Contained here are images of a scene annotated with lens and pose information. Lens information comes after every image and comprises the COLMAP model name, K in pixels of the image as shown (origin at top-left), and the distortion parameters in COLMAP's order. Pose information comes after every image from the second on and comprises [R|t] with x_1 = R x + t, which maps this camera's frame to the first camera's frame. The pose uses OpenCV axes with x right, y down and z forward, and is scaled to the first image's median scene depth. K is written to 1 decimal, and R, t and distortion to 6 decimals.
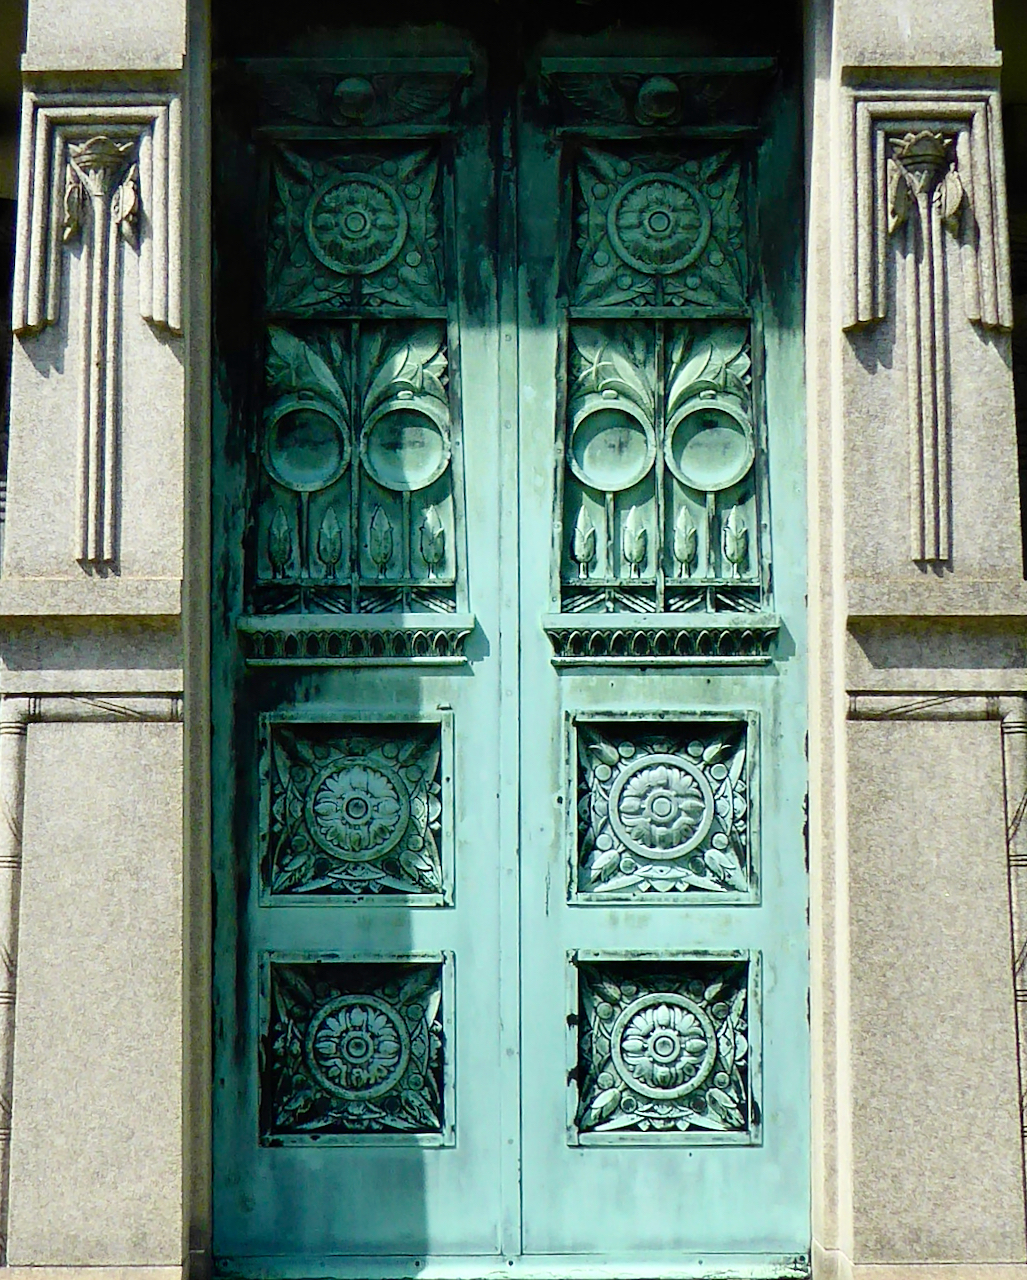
lens RADIAL K [[2901.8, 0, 466.8], [0, 2901.8, 641.2], [0, 0, 1]] dist [-0.018424, 0.077572]
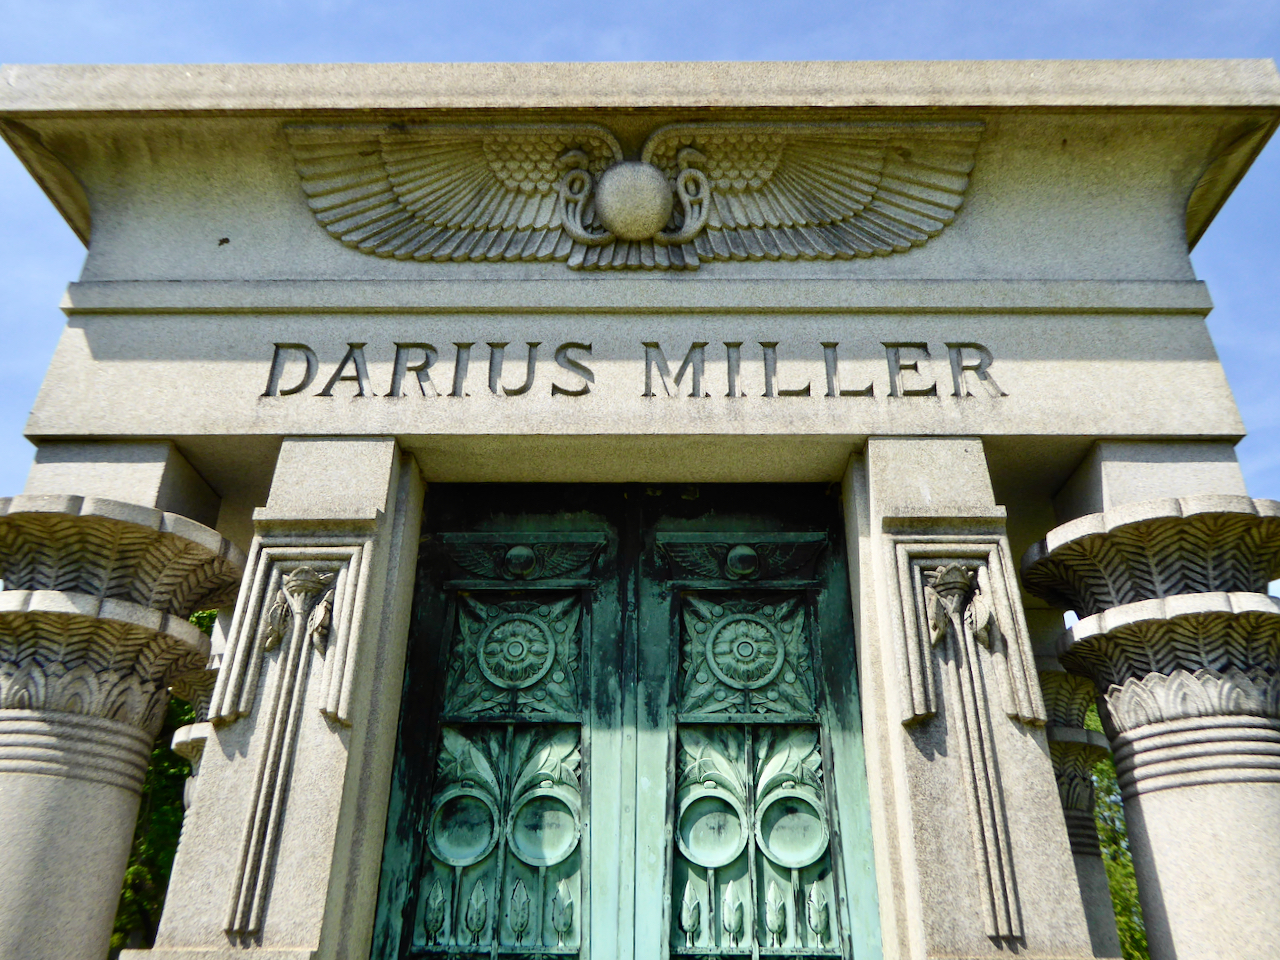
lens RADIAL K [[1045.9, 0, 649.6], [0, 1045.9, 464.3], [0, 0, 1]] dist [0.002494, 0.007042]
pose [[0.999703, -0.002916, -0.024201, 0.034826], [-0.007355, 0.910465, -0.413520, -0.024310], [0.023240, 0.413575, 0.910173, 0.534915]]
